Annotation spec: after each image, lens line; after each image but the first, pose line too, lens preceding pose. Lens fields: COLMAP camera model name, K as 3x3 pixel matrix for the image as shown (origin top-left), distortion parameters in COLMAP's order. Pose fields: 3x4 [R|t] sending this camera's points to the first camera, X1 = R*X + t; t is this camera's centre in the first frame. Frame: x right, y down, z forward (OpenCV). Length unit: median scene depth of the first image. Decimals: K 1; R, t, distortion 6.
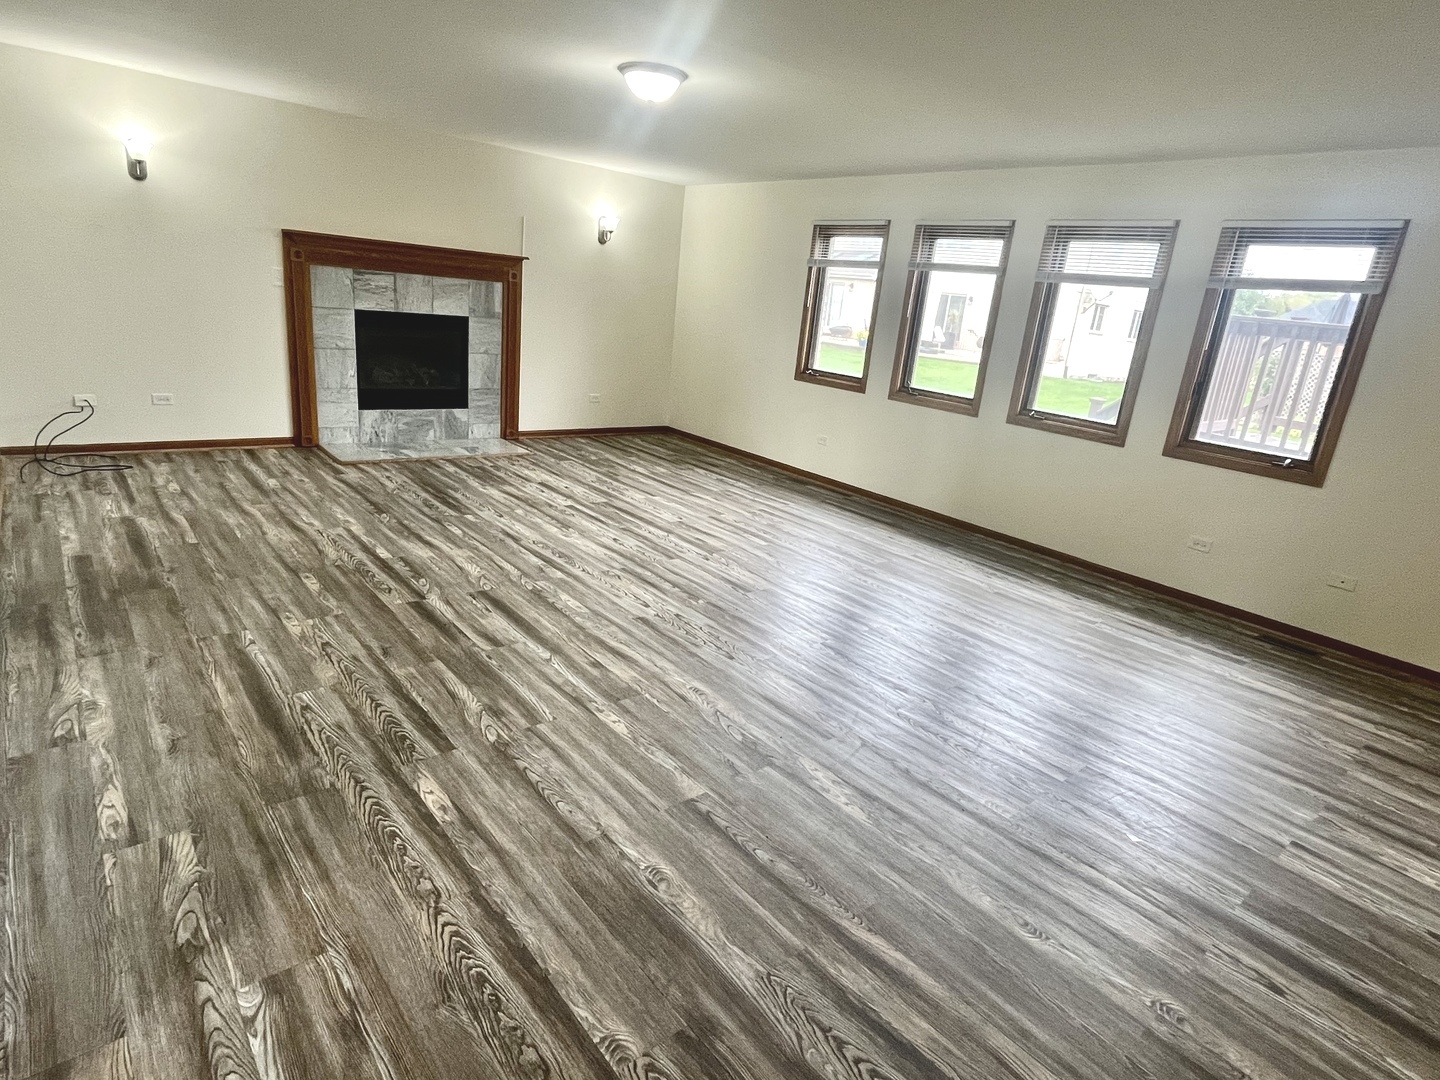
lens RADIAL K [[777.1, 0, 720.0], [0, 777.1, 540.0], [0, 0, 1]] dist [-0.003742, -0.002540]
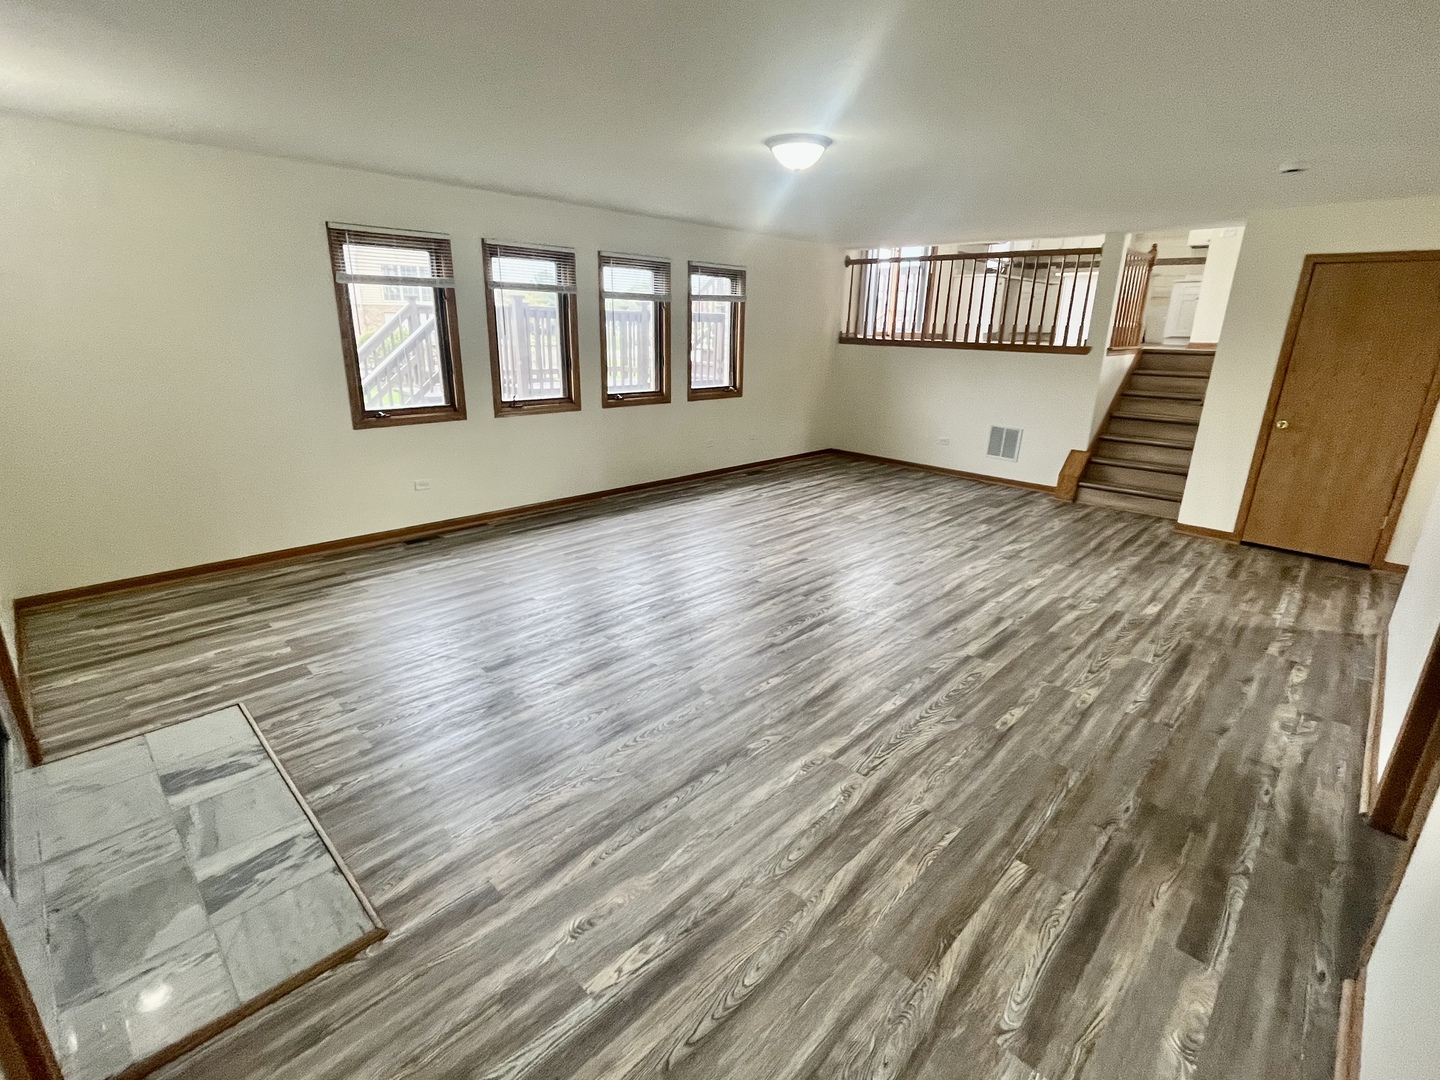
lens RADIAL K [[677.7, 0, 720.0], [0, 677.7, 540.0], [0, 0, 1]] dist [-0.001471, 0.000585]
pose [[-0.097005, -0.398532, 0.912010, -1.269811], [0.267425, 0.872198, 0.409579, -0.609202], [-0.958683, 0.283626, 0.021970, 1.396951]]
